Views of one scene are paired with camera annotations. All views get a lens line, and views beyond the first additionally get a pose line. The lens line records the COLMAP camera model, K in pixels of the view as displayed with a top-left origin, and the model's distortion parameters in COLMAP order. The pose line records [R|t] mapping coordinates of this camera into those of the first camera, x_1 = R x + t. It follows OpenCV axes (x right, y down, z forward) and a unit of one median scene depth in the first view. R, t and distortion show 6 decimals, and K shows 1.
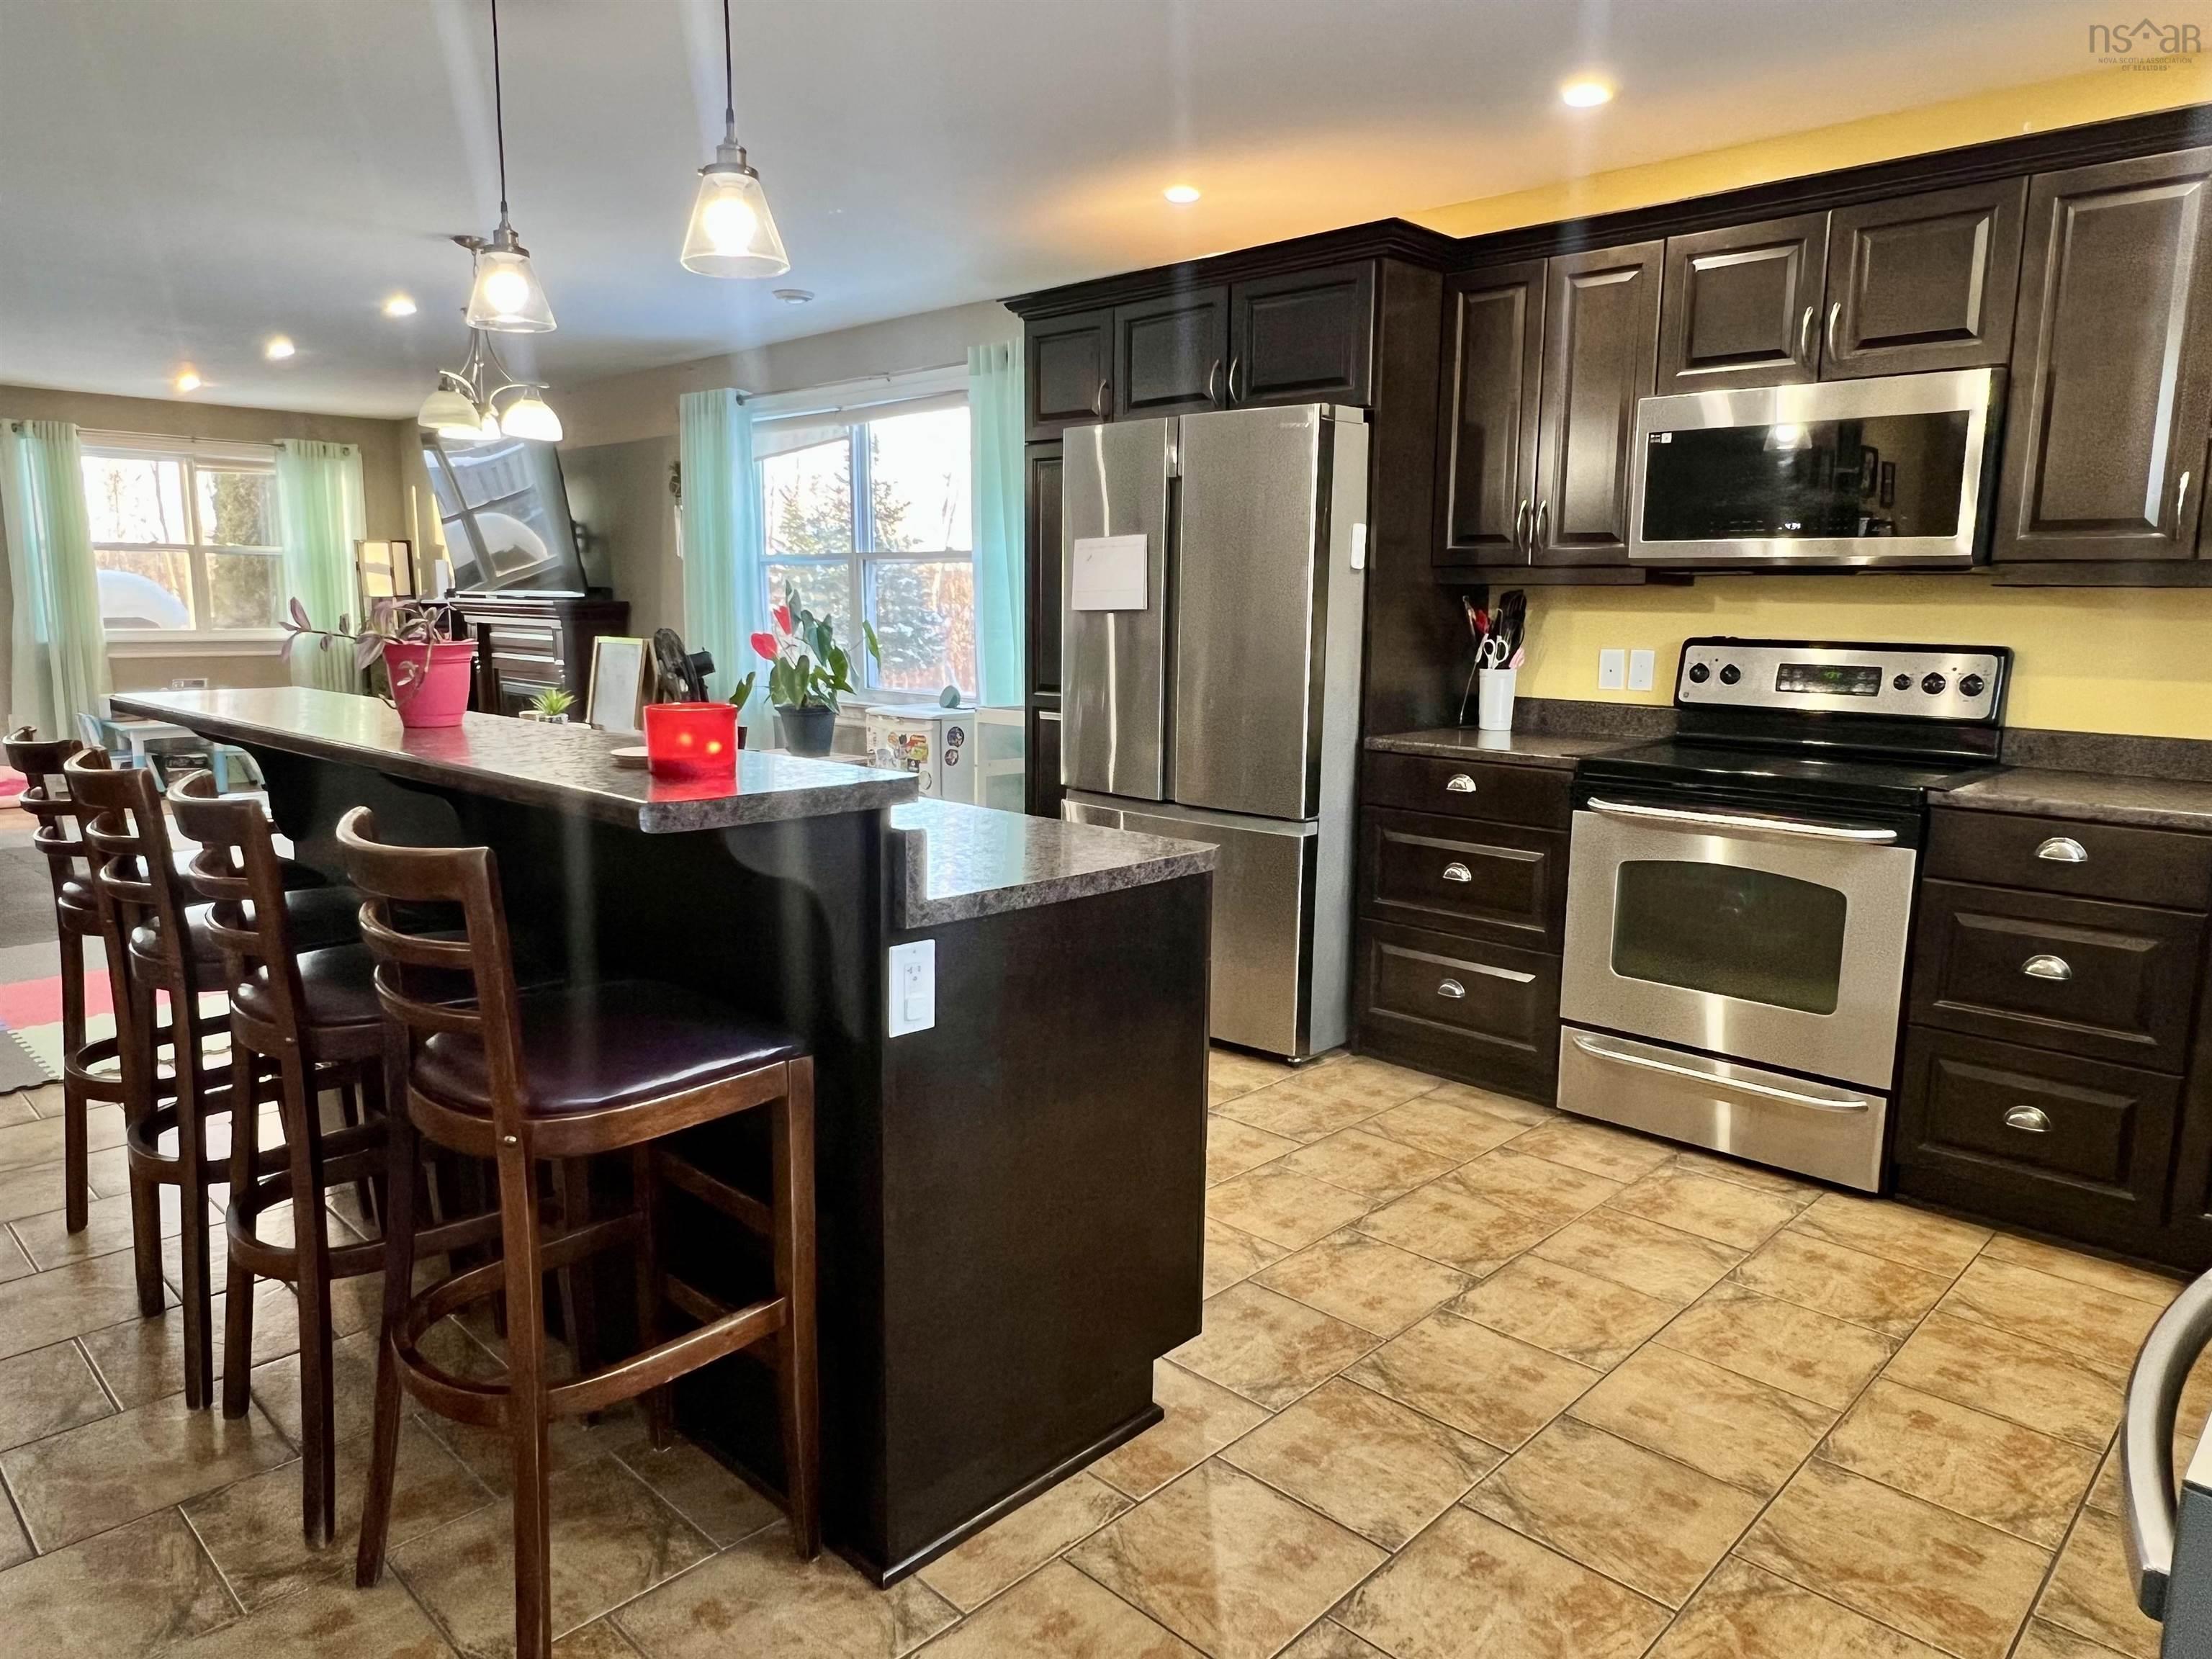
lens RADIAL K [[1422.2, 0, 1099.9], [0, 1422.2, 833.3], [0, 0, 1]] dist [-0.002832, -0.000849]
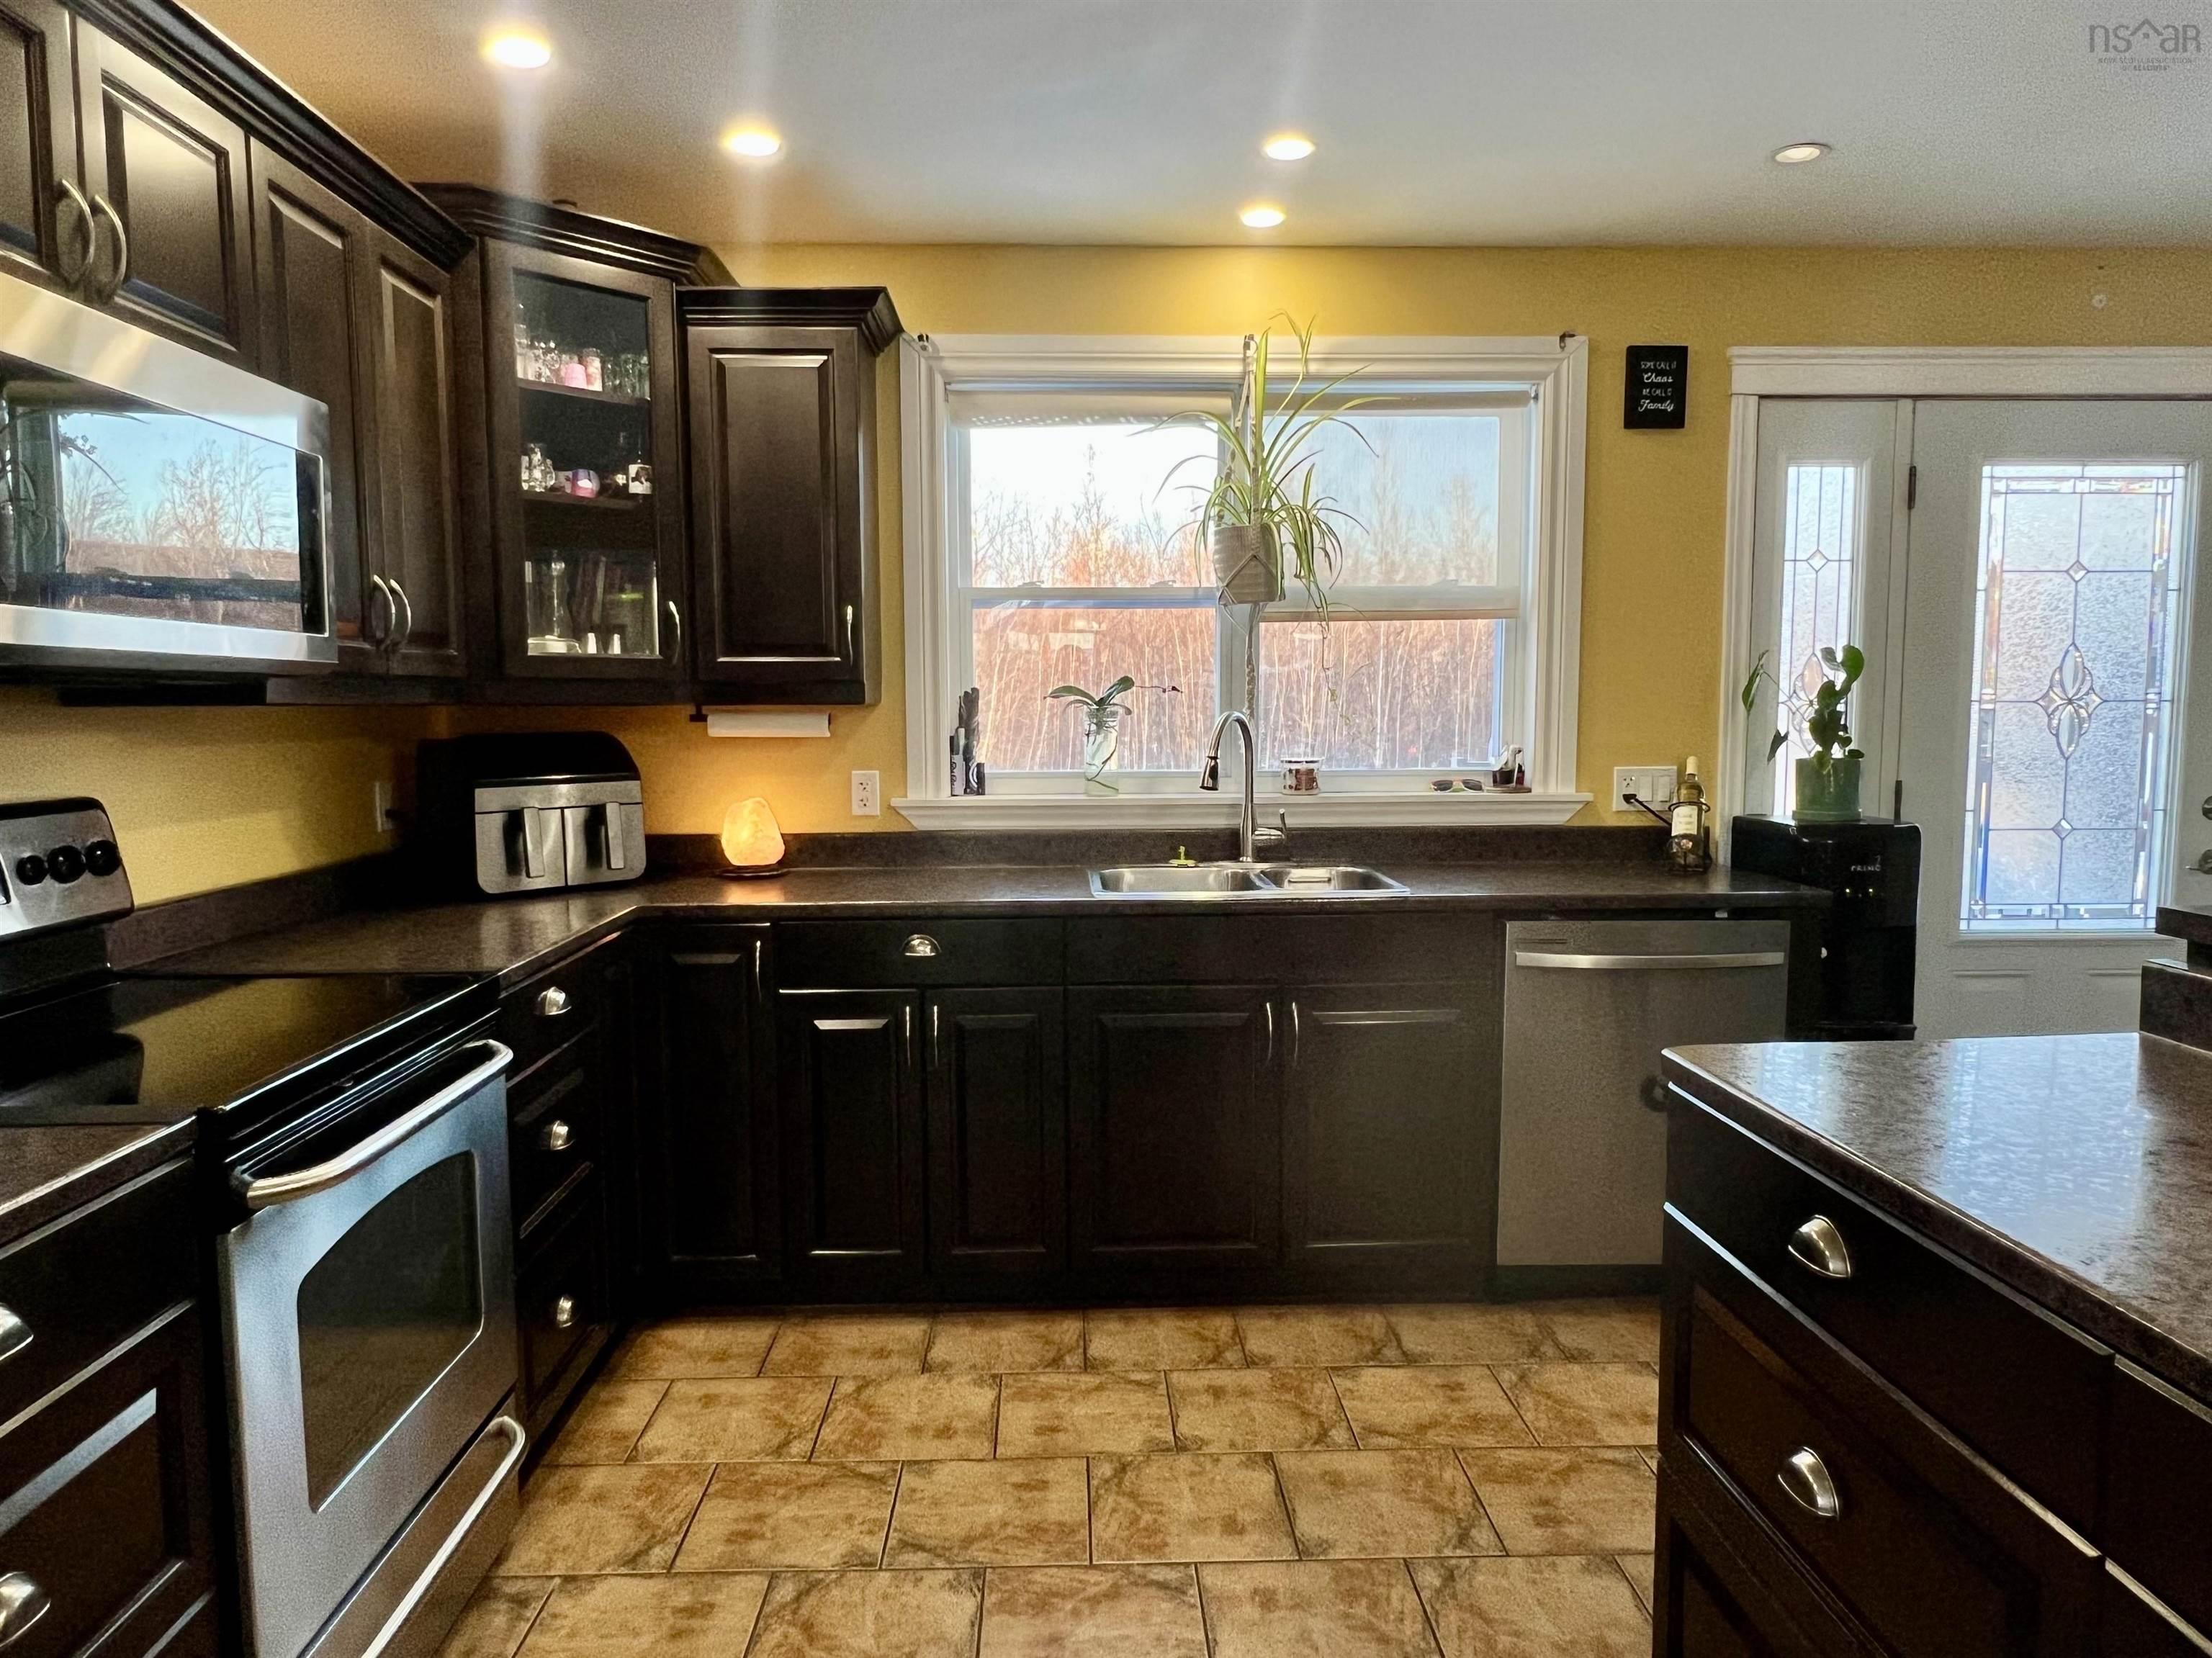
lens RADIAL K [[1422.1, 0, 1101.9], [0, 1422.1, 846.7], [0, 0, 1]] dist [-0.002832, -0.000849]
pose [[-0.718631, -0.075230, 0.691310, -0.158516], [0.112815, 0.968348, 0.222652, -0.222142], [-0.686179, 0.237995, -0.687398, 1.255042]]
